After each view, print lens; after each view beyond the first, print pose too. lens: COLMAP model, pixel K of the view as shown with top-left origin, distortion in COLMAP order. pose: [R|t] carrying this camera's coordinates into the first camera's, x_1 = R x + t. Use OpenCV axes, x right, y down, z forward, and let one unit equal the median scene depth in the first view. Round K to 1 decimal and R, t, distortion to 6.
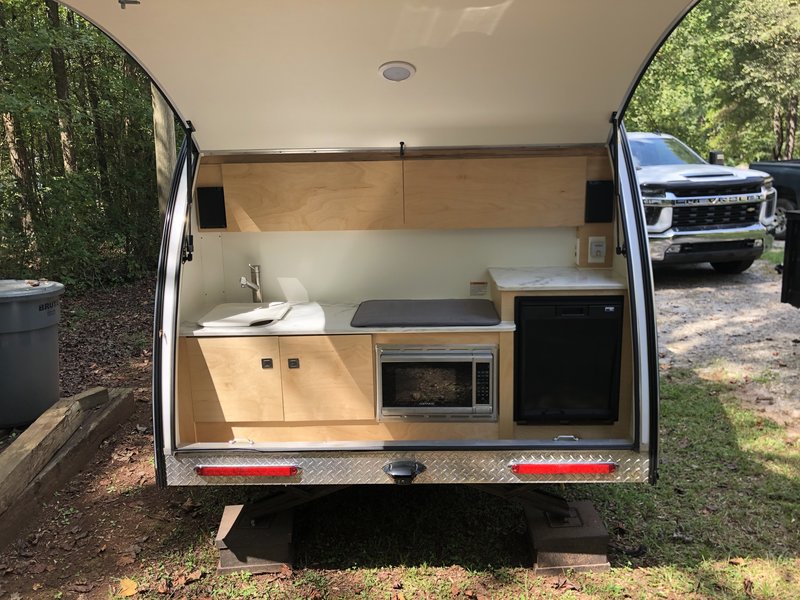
lens RADIAL K [[662.4, 0, 425.0], [0, 662.4, 262.6], [0, 0, 1]] dist [0.087642, -0.119812]
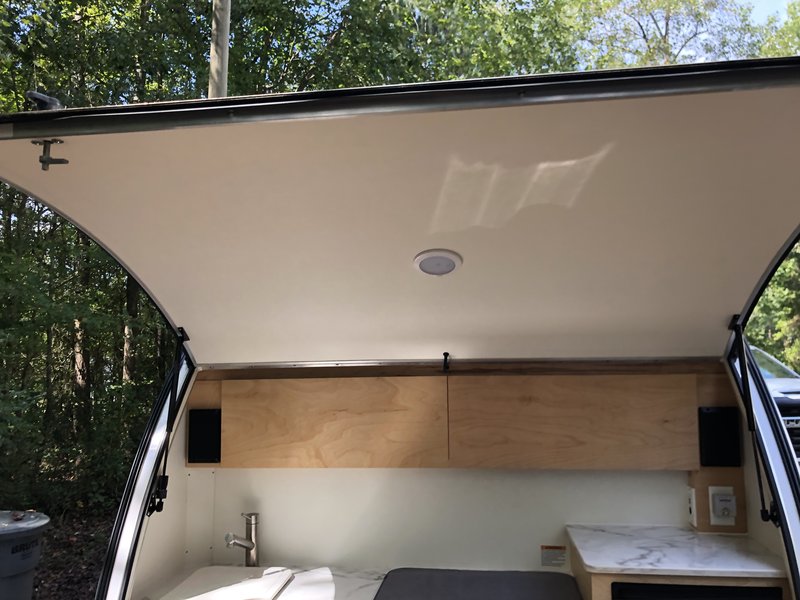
lens RADIAL K [[668.1, 0, 412.3], [0, 668.1, 298.8], [0, 0, 1]] dist [0.024983, -0.016375]
pose [[0.994731, -0.004696, -0.102416, 0.006525], [-0.021356, 0.967546, -0.251791, -0.049093], [0.100274, 0.252651, 0.962347, 0.247653]]
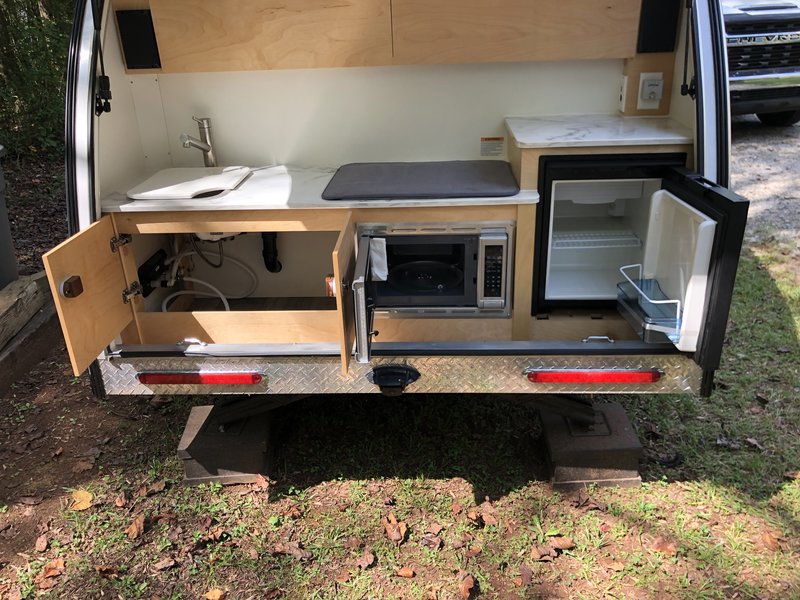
lens RADIAL K [[668.0, 0, 421.5], [0, 668.0, 297.2], [0, 0, 1]] dist [0.022733, -0.012148]
pose [[0.999549, -0.004167, -0.029748, 0.024438], [0.011581, 0.967234, 0.253622, 0.011775], [0.027716, -0.253852, 0.966846, 0.221801]]
